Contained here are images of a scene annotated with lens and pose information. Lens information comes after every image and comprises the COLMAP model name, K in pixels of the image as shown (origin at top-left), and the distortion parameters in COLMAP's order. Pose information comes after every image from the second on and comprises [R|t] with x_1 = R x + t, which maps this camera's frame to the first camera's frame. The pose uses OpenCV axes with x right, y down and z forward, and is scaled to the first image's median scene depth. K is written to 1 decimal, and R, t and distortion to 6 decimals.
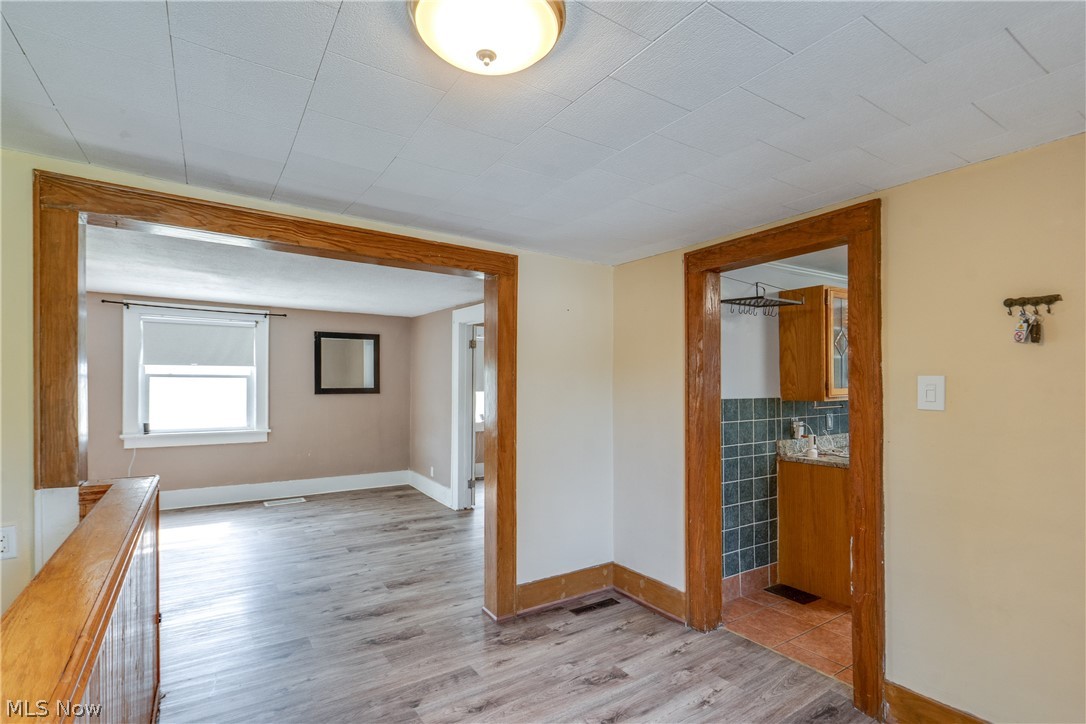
lens RADIAL K [[522.2, 0, 543.4], [0, 522.2, 385.2], [0, 0, 1]] dist [0.000996, 0.000218]
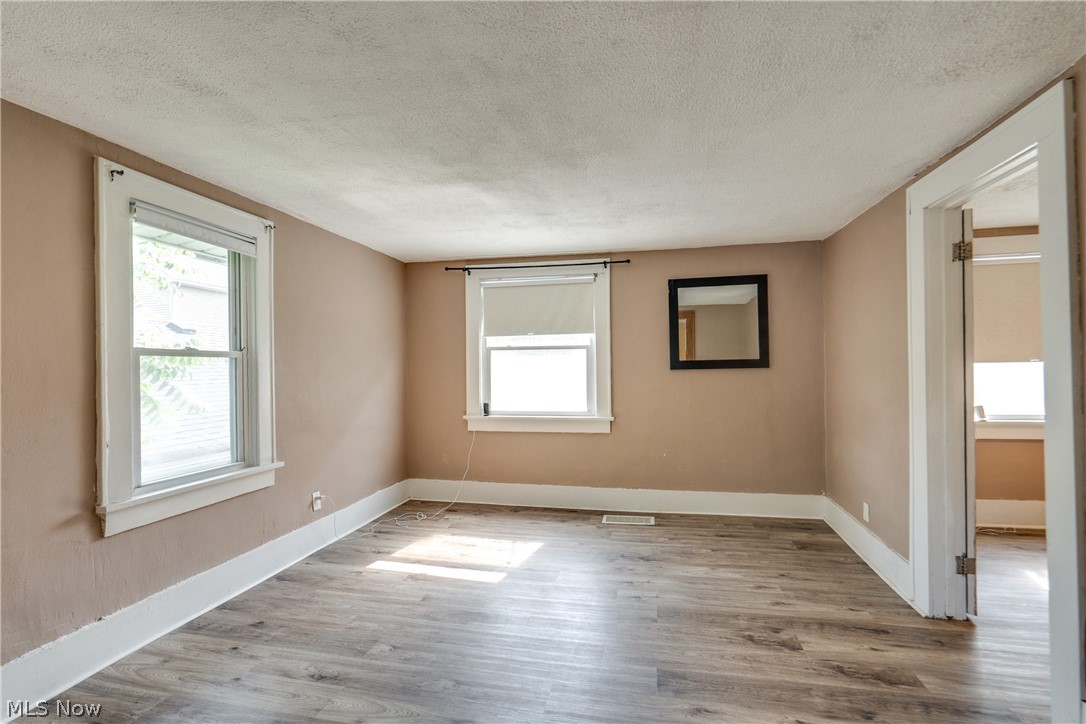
lens RADIAL K [[495.5, 0, 547.9], [0, 495.5, 365.6], [0, 0, 1]] dist [-0.009220, 0.001051]
pose [[0.694284, -0.017603, -0.719486, -0.087210], [0.013341, 0.999844, -0.011589, 0.020557], [0.719578, -0.001553, 0.694410, 0.491410]]
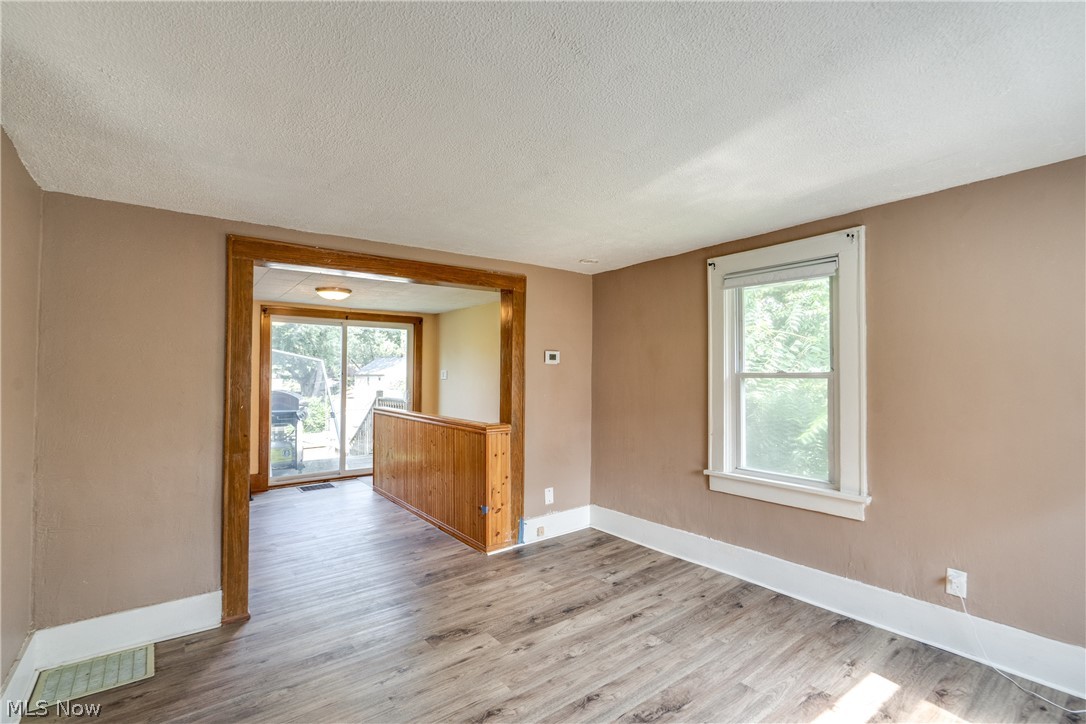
lens RADIAL K [[487.2, 0, 512.1], [0, 487.2, 367.1], [0, 0, 1]] dist [0.001073, 0.000269]
pose [[-0.999779, -0.008043, -0.019443, -0.344919], [-0.007695, 0.999809, -0.017945, 0.001147], [0.019583, -0.017792, -0.999650, 1.148147]]
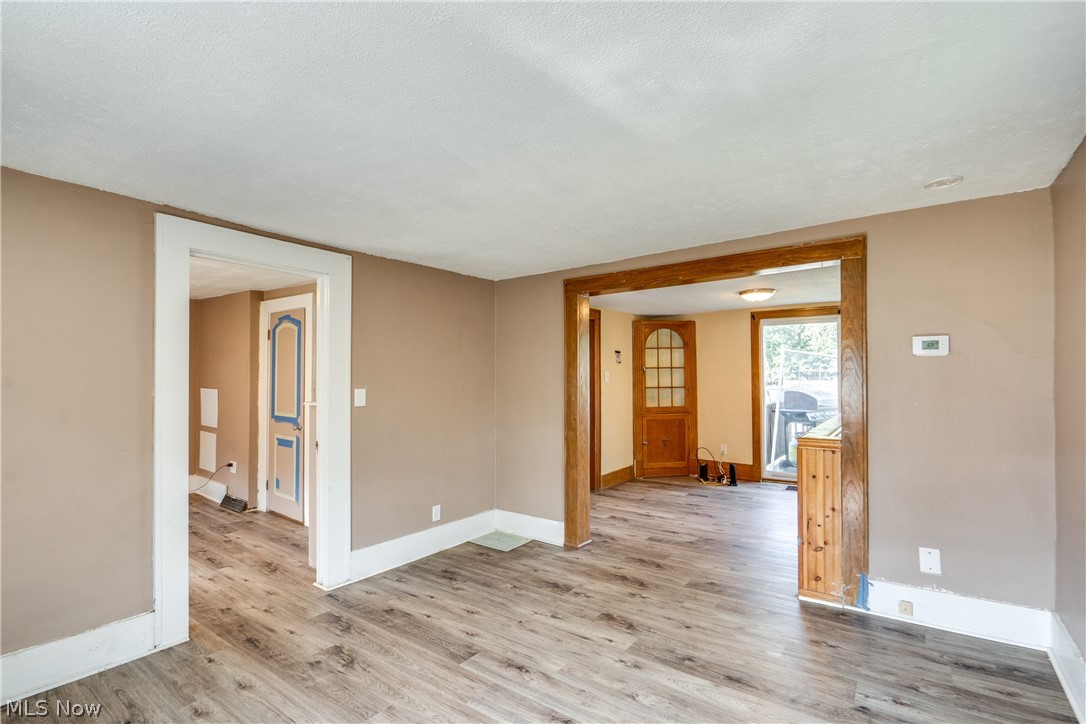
lens RADIAL K [[480.1, 0, 576.4], [0, 480.1, 364.9], [0, 0, 1]] dist [0.000424, 0.000242]
pose [[-0.371176, 0.019494, 0.928358, -0.750888], [0.003362, 0.999801, -0.019650, -0.000348], [-0.928556, -0.004172, -0.371168, 0.886765]]
